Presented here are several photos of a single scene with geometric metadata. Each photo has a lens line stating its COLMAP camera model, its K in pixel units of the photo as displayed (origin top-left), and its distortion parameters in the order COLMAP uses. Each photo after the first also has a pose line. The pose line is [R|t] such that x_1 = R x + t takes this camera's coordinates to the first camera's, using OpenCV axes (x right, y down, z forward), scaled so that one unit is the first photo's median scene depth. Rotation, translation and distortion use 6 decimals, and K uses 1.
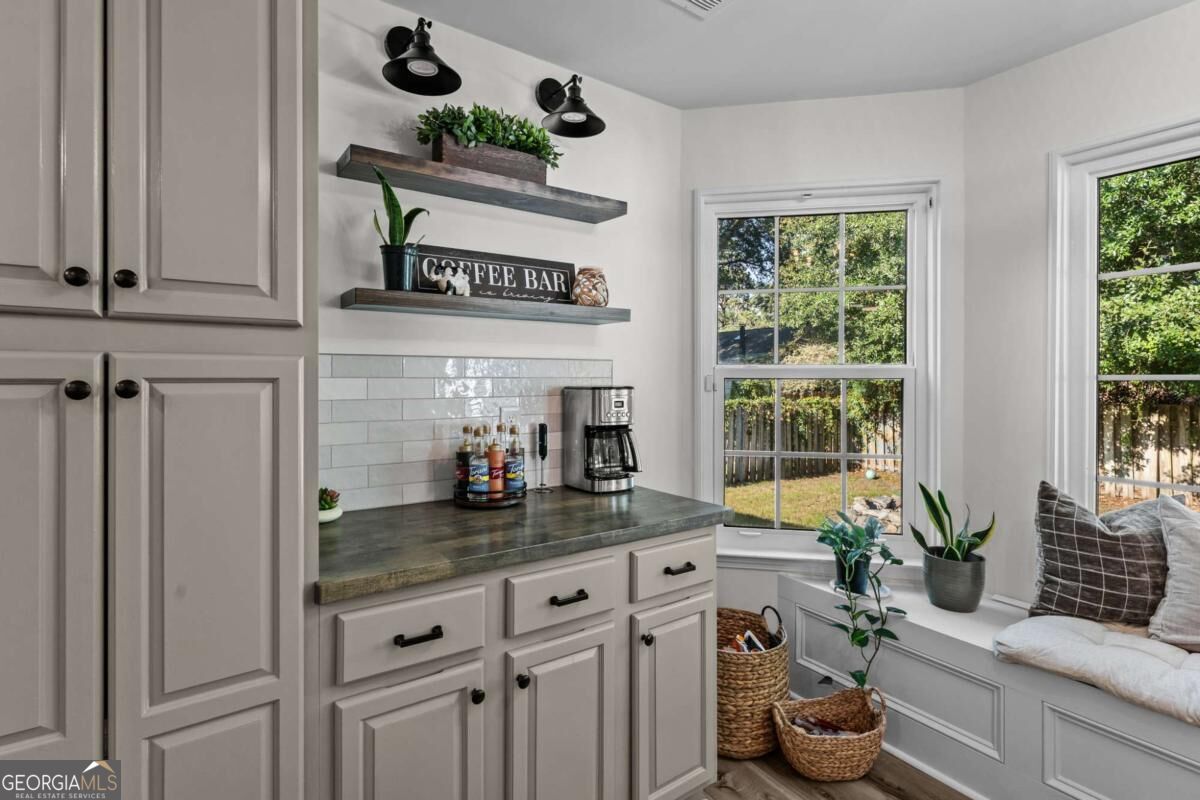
lens RADIAL K [[564.3, 0, 599.8], [0, 564.3, 377.8], [0, 0, 1]] dist [-0.004514, 0.001650]
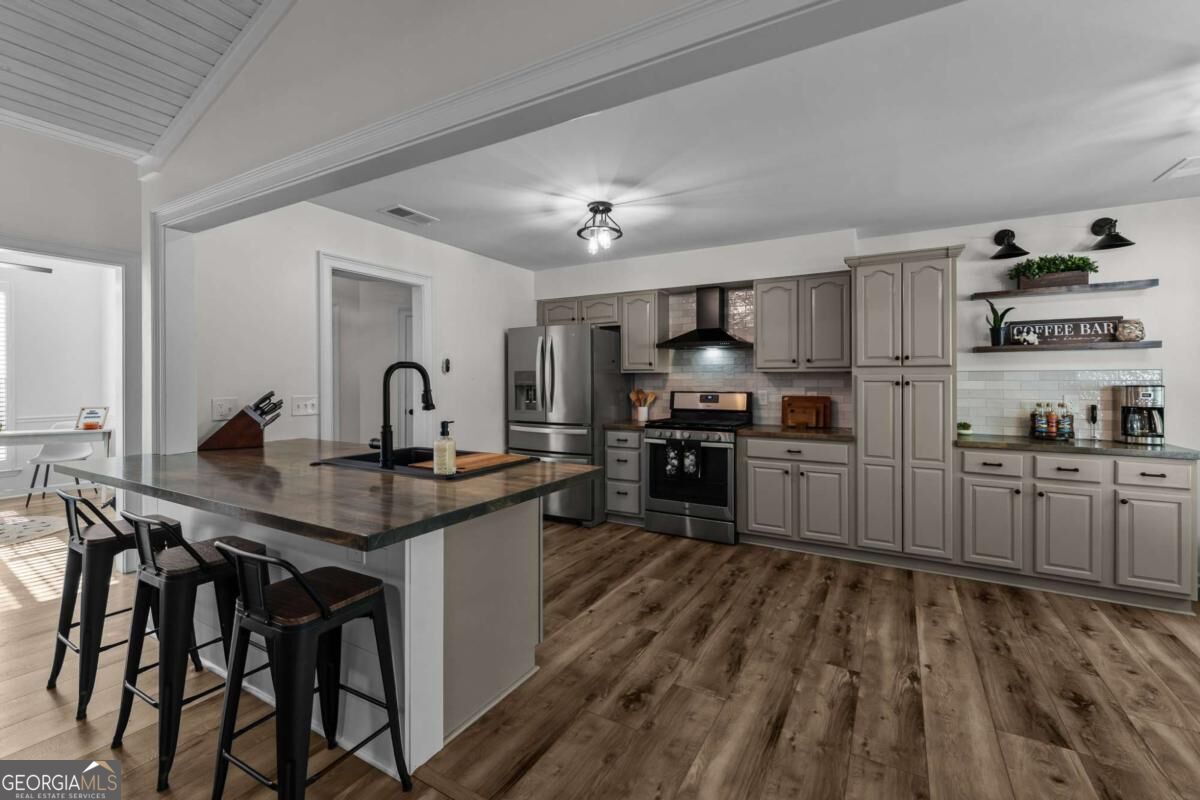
lens RADIAL K [[511.9, 0, 599.6], [0, 511.9, 380.0], [0, 0, 1]] dist [0.000052, 0.000174]
pose [[0.423341, -0.001191, -0.905970, 0.794731], [0.001196, 0.999999, -0.000755, -0.002248], [0.905970, -0.000763, 0.423342, -1.297139]]
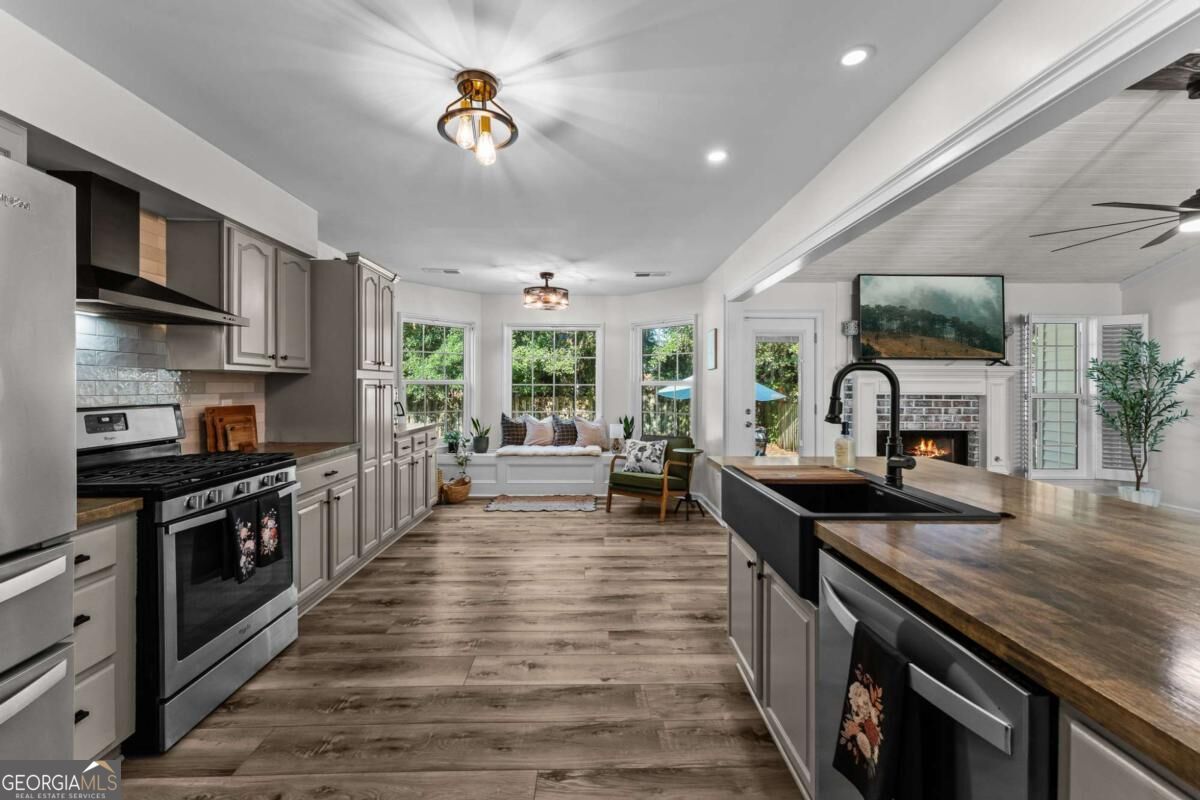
lens RADIAL K [[482.1, 0, 600.0], [0, 482.1, 383.2], [0, 0, 1]] dist [0.003017, -0.001534]
pose [[0.553794, 0.004193, 0.832643, -1.496068], [-0.002538, 0.999991, -0.003348, -0.000215], [-0.832650, -0.000259, 0.553800, -1.286194]]
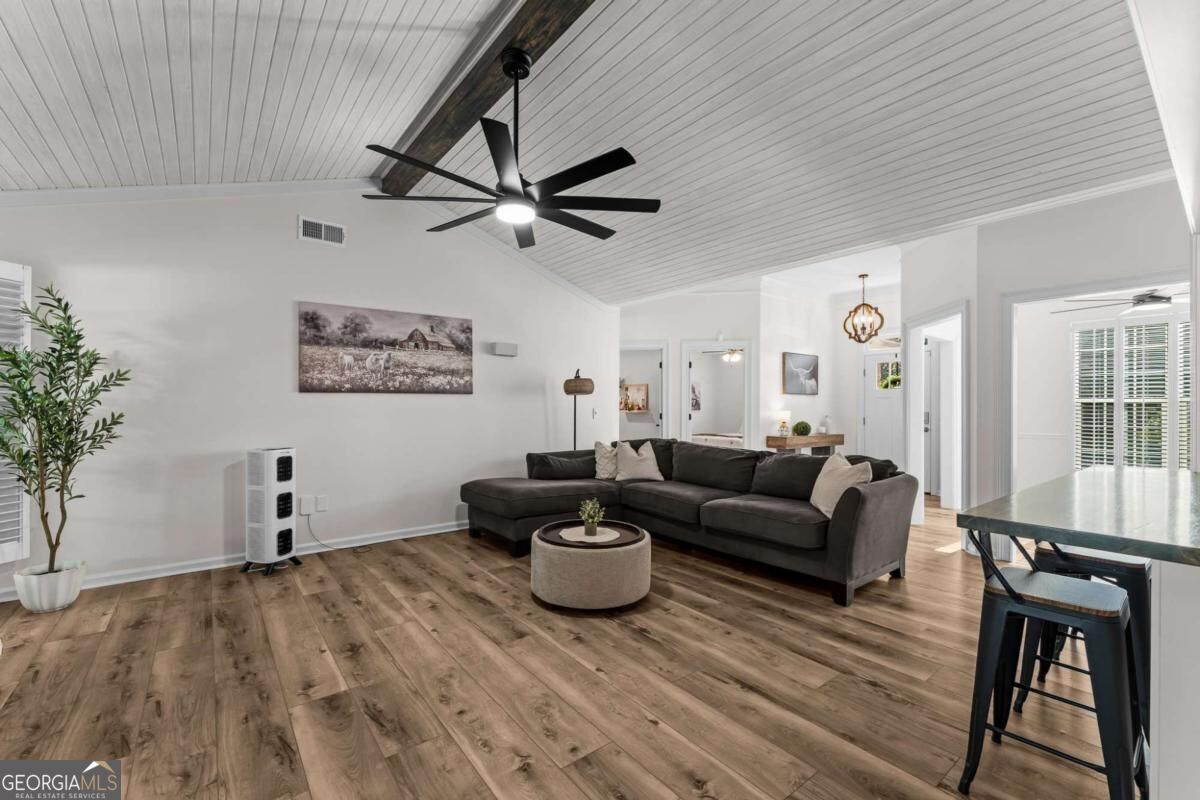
lens RADIAL K [[511.9, 0, 599.3], [0, 511.9, 403.5], [0, 0, 1]] dist [0.000052, 0.000174]
pose [[-0.998344, -0.007461, -0.057043, 0.663187], [-0.006983, 0.999939, -0.008577, 0.041105], [0.057104, -0.008165, -0.998335, -0.560234]]
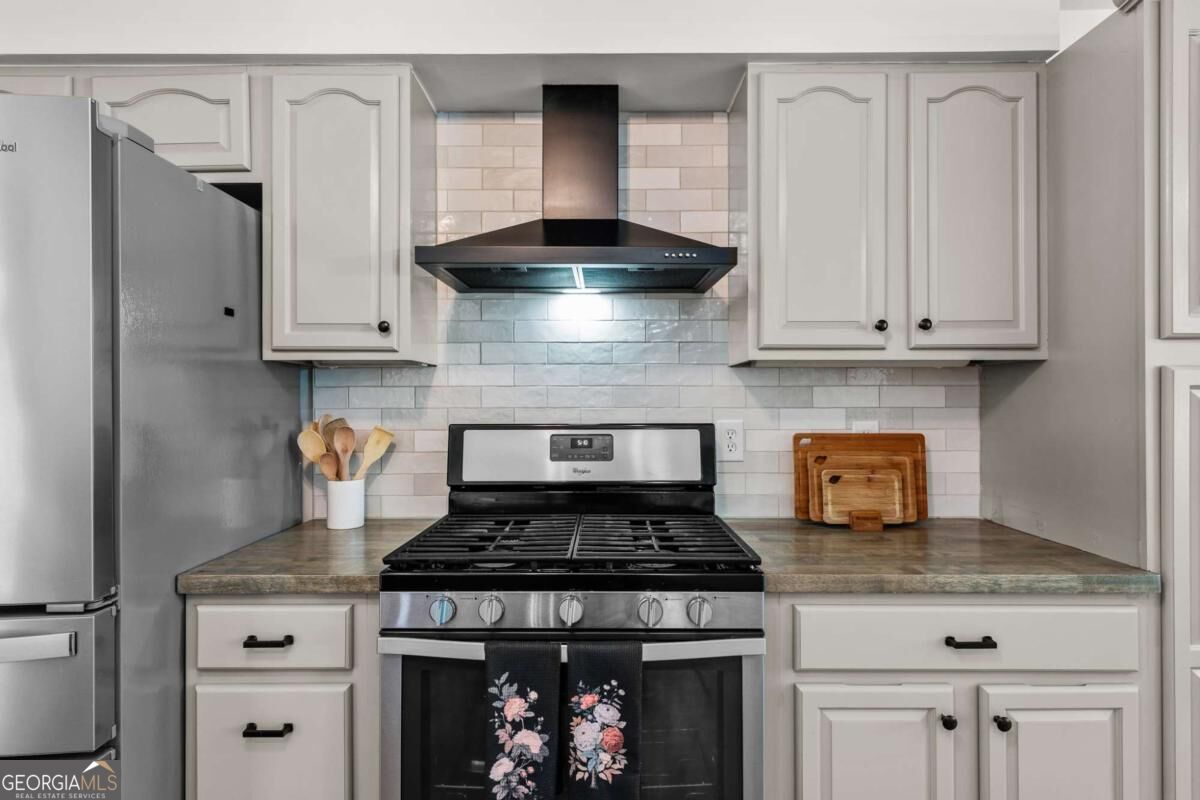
lens RADIAL K [[651.7, 0, 598.4], [0, 651.7, 398.0], [0, 0, 1]] dist [0.000915, -0.003243]
pose [[0.815976, -0.001898, -0.578083, -0.625594], [0.001751, 0.999998, -0.000812, 0.013601], [0.578084, -0.000350, 0.815977, -0.560478]]
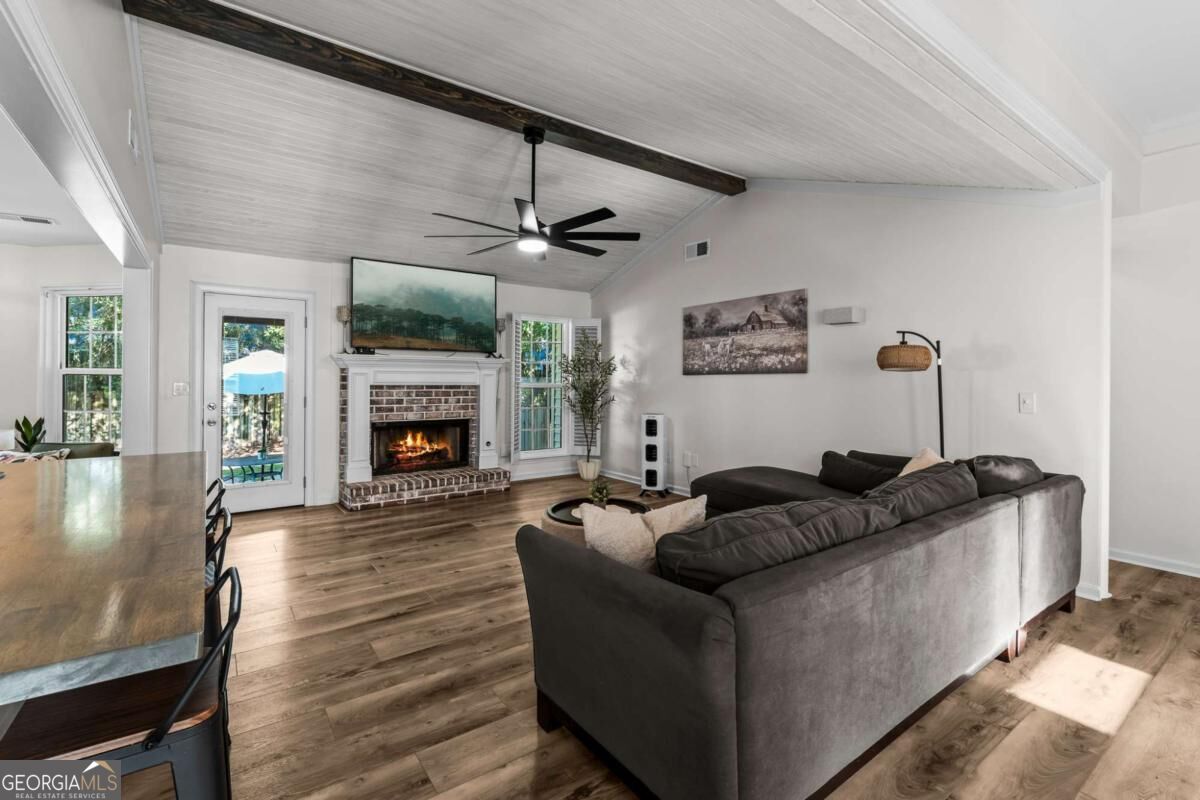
lens RADIAL K [[534.7, 0, 592.6], [0, 534.7, 377.7], [0, 0, 1]] dist [0.003166, 0.000052]
pose [[-0.008932, -0.000549, 0.999960, -1.265855], [-0.006985, 0.999975, 0.000486, 0.001473], [-0.999936, -0.006980, -0.008936, -2.252001]]
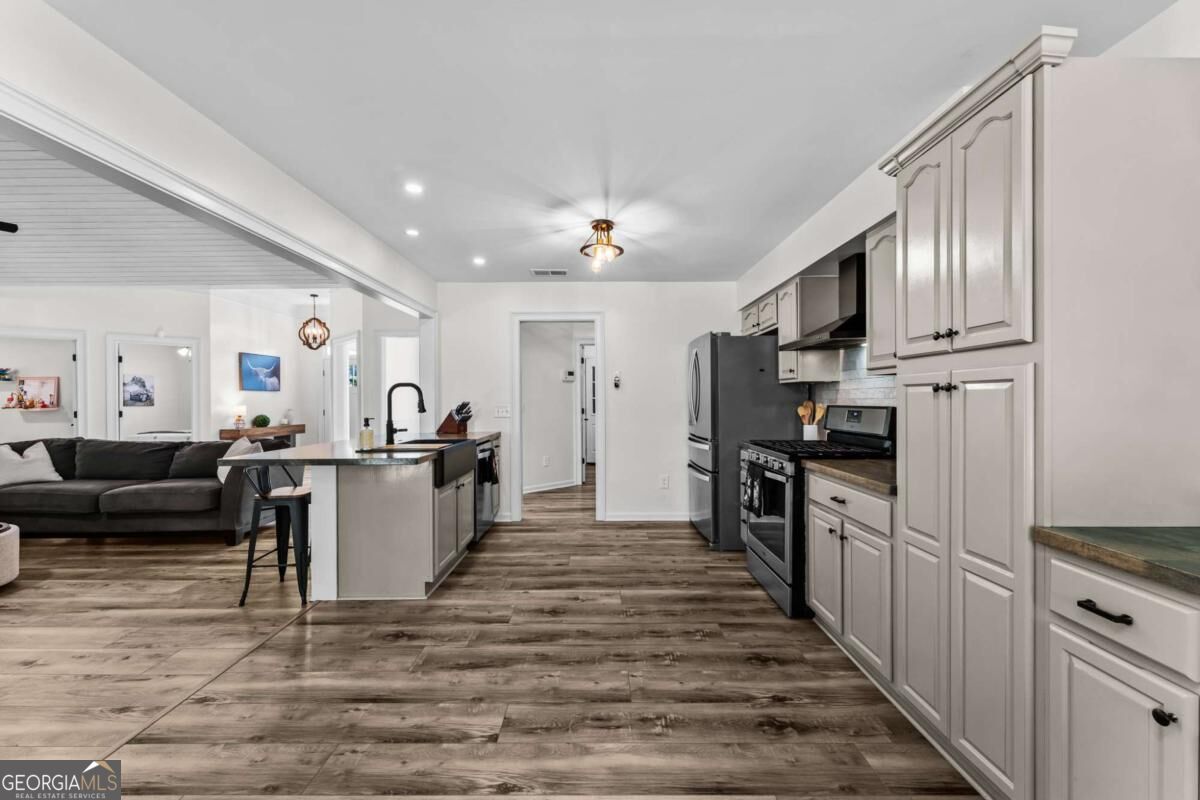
lens RADIAL K [[482.1, 0, 601.0], [0, 482.1, 396.9], [0, 0, 1]] dist [0.003017, -0.001534]
pose [[-0.573646, -0.001160, -0.819103, 0.611587], [0.007165, 0.999954, -0.006434, 0.026647], [0.819072, -0.009560, -0.573611, 0.454123]]
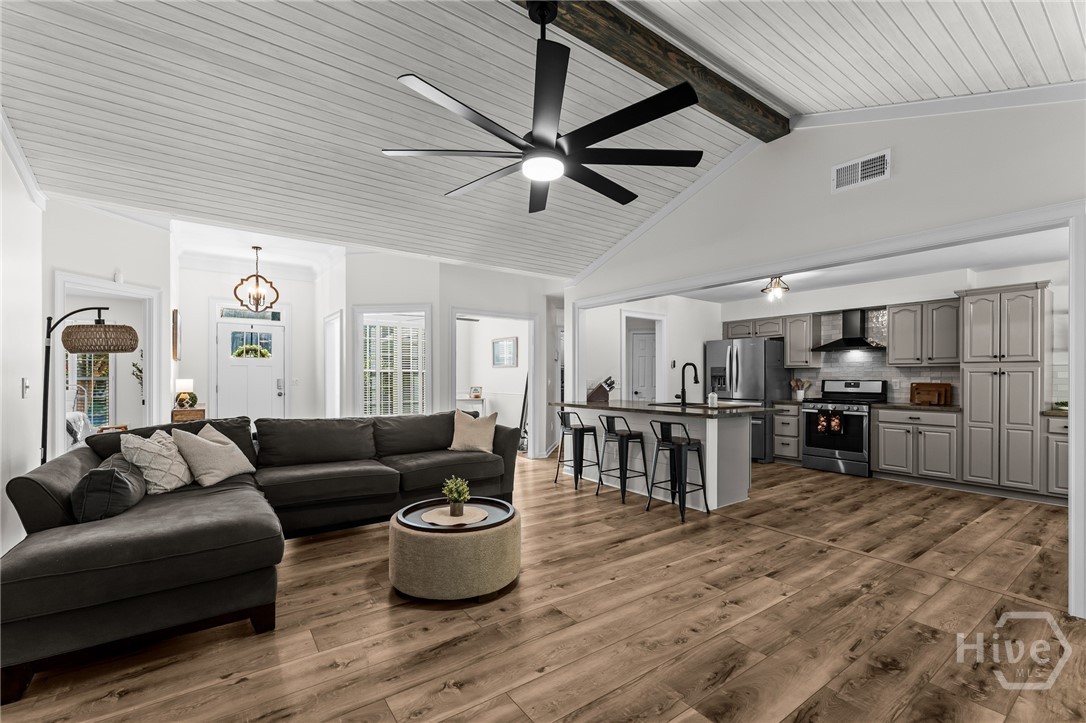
lens RADIAL K [[463.3, 0, 538.4], [0, 463.3, 379.5], [0, 0, 1]] dist [0.000052, 0.000174]
pose [[0.015900, 0.005733, -0.999857, 2.053901], [-0.002029, 0.999982, 0.005702, 0.034080], [0.999872, 0.001938, 0.015911, -2.065883]]
